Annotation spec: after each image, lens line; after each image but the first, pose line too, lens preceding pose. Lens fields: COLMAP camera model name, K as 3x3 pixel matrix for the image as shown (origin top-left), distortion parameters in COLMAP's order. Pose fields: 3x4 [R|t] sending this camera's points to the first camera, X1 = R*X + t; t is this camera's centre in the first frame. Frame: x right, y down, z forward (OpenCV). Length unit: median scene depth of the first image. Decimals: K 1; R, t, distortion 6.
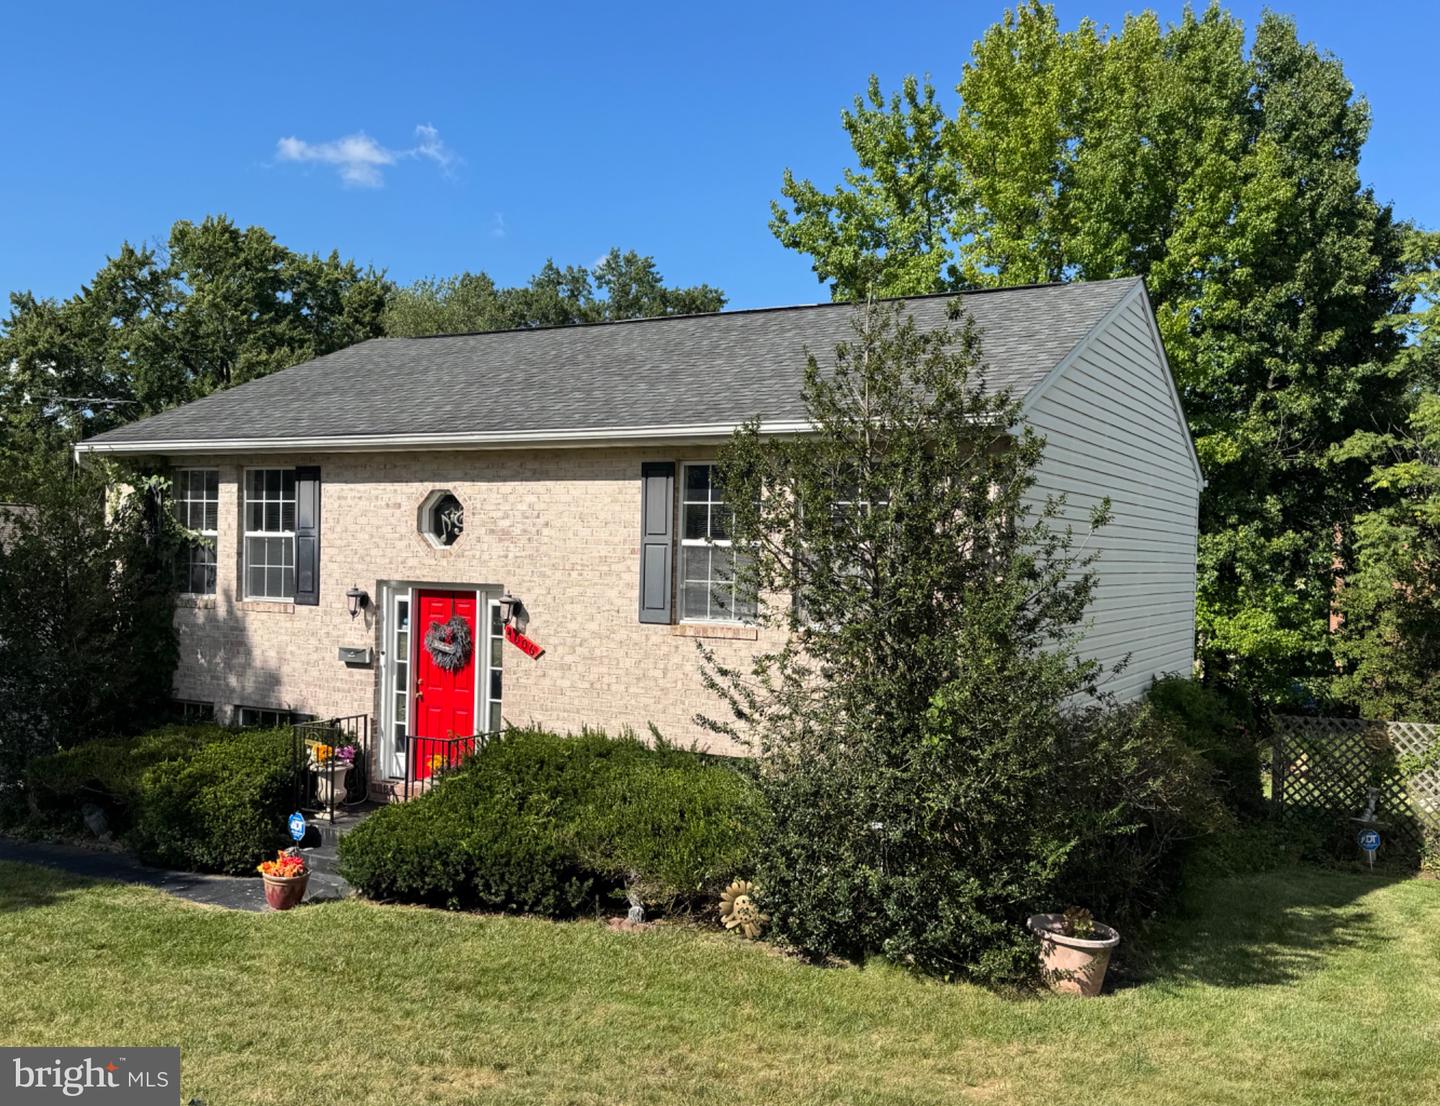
lens RADIAL K [[1302.3, 0, 720.4], [0, 1302.3, 572.1], [0, 0, 1]] dist [0.183284, -0.381752]
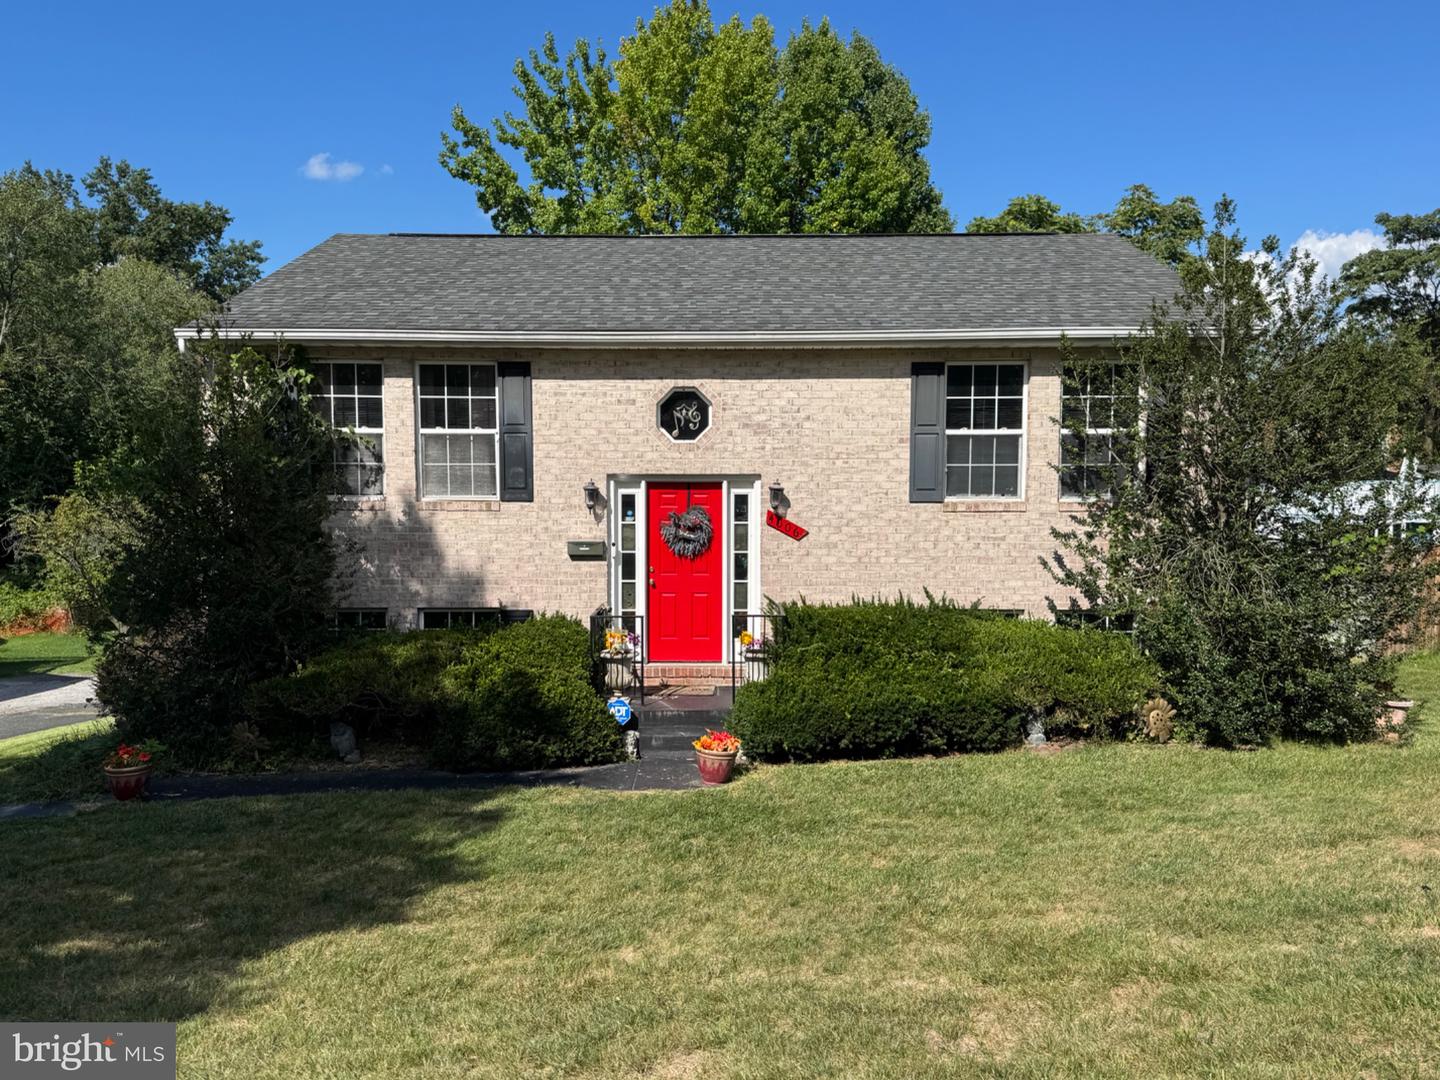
lens RADIAL K [[1109.3, 0, 723.5], [0, 1109.3, 535.3], [0, 0, 1]] dist [0.126551, -0.179307]
pose [[0.874157, -0.048713, 0.483194, -0.609527], [0.025925, 0.998219, 0.053734, 0.009454], [-0.484951, -0.034445, 0.873863, 0.193553]]
